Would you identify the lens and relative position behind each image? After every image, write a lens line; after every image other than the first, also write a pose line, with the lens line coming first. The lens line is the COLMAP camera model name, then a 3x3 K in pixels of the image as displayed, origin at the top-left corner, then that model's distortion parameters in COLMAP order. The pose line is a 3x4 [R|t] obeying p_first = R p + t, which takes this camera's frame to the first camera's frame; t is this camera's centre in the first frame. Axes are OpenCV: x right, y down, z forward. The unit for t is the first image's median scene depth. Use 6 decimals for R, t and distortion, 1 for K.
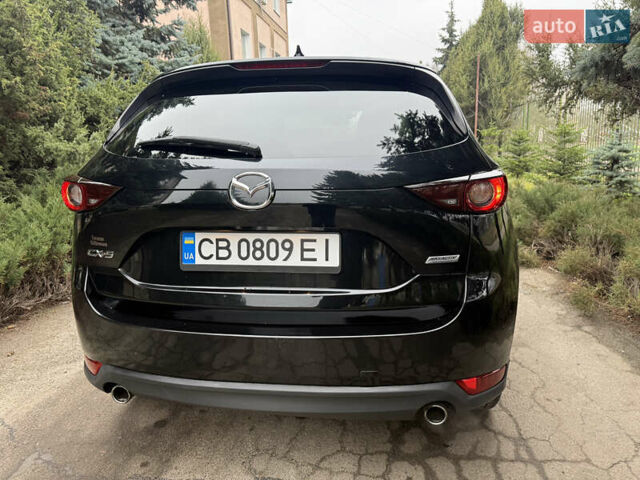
lens RADIAL K [[463.5, 0, 322.7], [0, 463.5, 238.5], [0, 0, 1]] dist [0.017613, -0.002737]
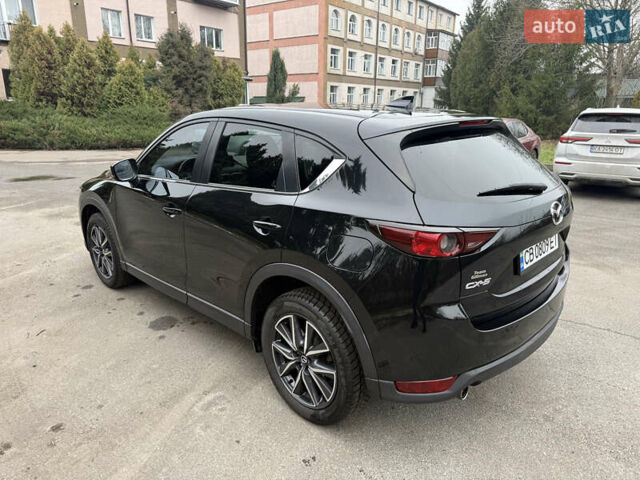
lens RADIAL K [[456.6, 0, 320.0], [0, 456.6, 240.0], [0, 0, 1]] dist [0.059516, -0.075071]
pose [[0.596959, -0.216108, 0.772617, -1.765253], [0.161997, 0.975669, 0.147737, -0.353927], [-0.785746, 0.036969, 0.617443, 0.610205]]
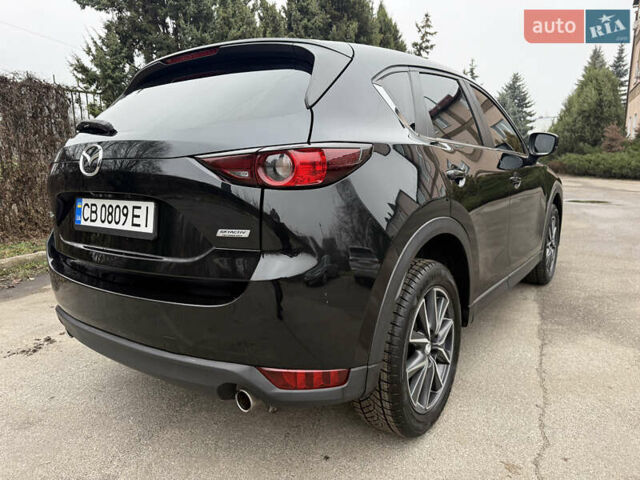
lens RADIAL K [[456.6, 0, 320.0], [0, 456.6, 240.0], [0, 0, 1]] dist [0.059516, -0.075071]
pose [[0.876053, 0.075687, -0.476237, 0.839426], [-0.089644, 0.995952, -0.006620, 0.047300], [0.473808, 0.048491, 0.879292, 0.250060]]
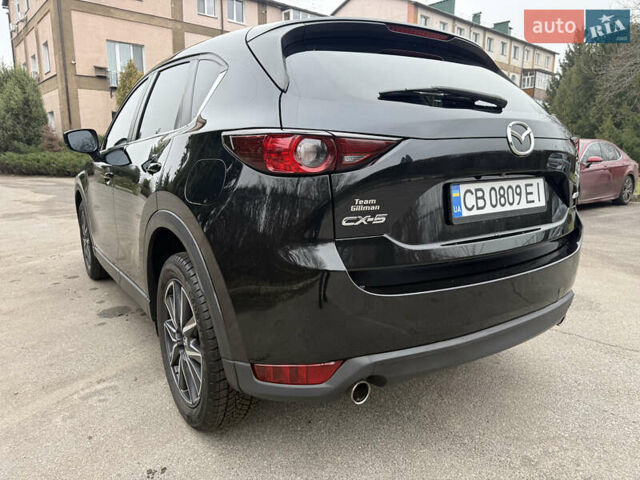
lens RADIAL K [[455.0, 0, 317.2], [0, 455.0, 238.9], [0, 0, 1]] dist [0.067664, -0.080060]
pose [[0.747724, -0.115512, 0.653885, -1.151857], [0.135561, 0.990568, 0.019973, 0.041138], [-0.650025, 0.073707, 0.756330, 0.471910]]
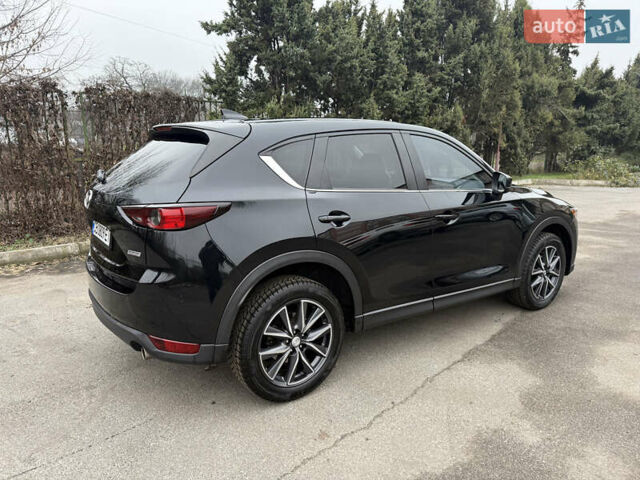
lens RADIAL K [[455.0, 0, 317.2], [0, 455.0, 238.9], [0, 0, 1]] dist [0.067664, -0.080060]
pose [[0.677871, 0.163706, -0.716723, 1.772551], [-0.171535, 0.983204, 0.062337, -0.206173], [0.714890, 0.080687, 0.694566, 0.332093]]
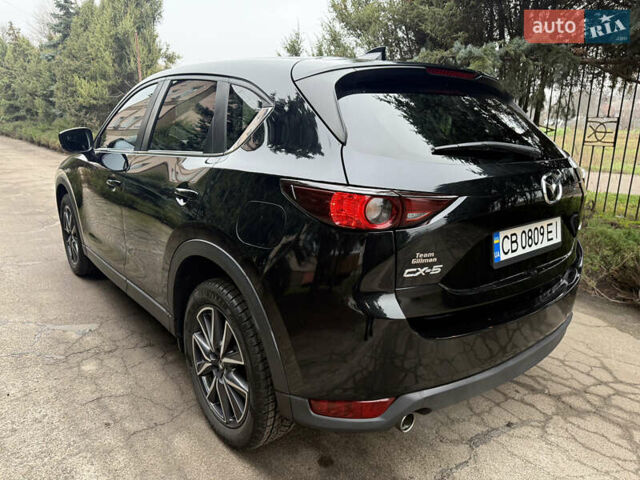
lens RADIAL K [[455.0, 0, 317.2], [0, 455.0, 238.9], [0, 0, 1]] dist [0.067664, -0.080060]
pose [[0.681154, -0.151251, 0.716347, -1.325376], [0.118278, 0.988309, 0.096206, -0.148201], [-0.722523, 0.019197, 0.691080, 0.573829]]
